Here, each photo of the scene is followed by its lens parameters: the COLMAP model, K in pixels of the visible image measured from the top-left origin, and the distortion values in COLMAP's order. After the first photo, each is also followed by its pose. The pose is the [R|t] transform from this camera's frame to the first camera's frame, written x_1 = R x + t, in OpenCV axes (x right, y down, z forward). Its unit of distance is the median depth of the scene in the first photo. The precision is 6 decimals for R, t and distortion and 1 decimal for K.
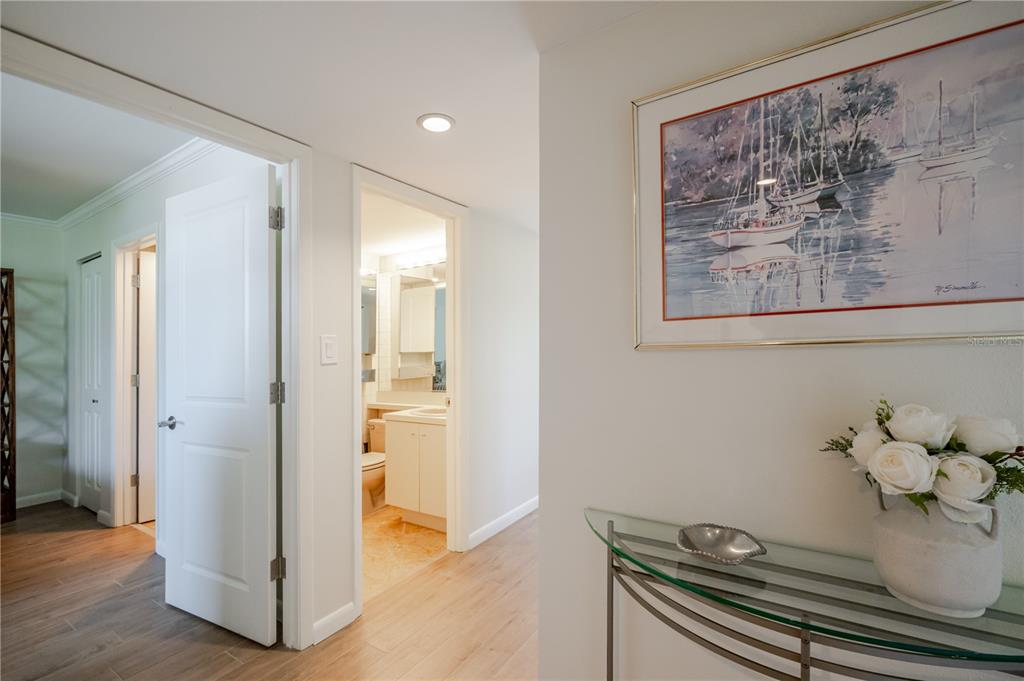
lens RADIAL K [[446.5, 0, 520.9], [0, 446.5, 354.9], [0, 0, 1]] dist [-0.000357, 0.000304]
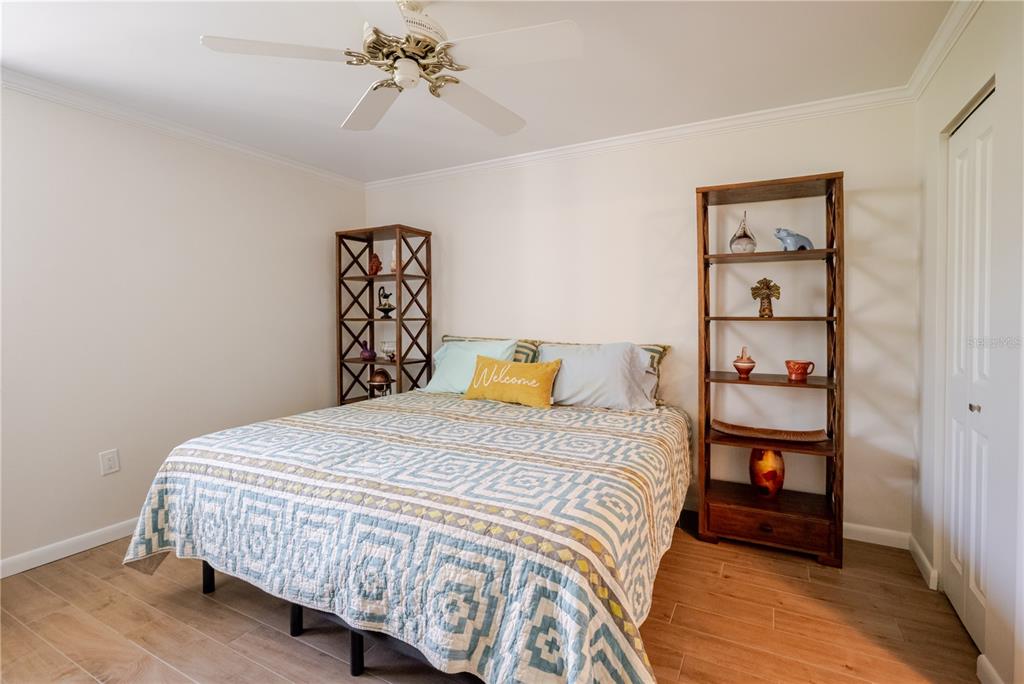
lens RADIAL K [[467.2, 0, 514.9], [0, 467.2, 319.9], [0, 0, 1]] dist [0.001427, -0.000101]
pose [[0.056316, 0.019269, -0.998227, -0.270589], [0.004290, 0.999800, 0.019542, 0.000095], [0.998404, -0.005383, 0.056222, 0.270008]]
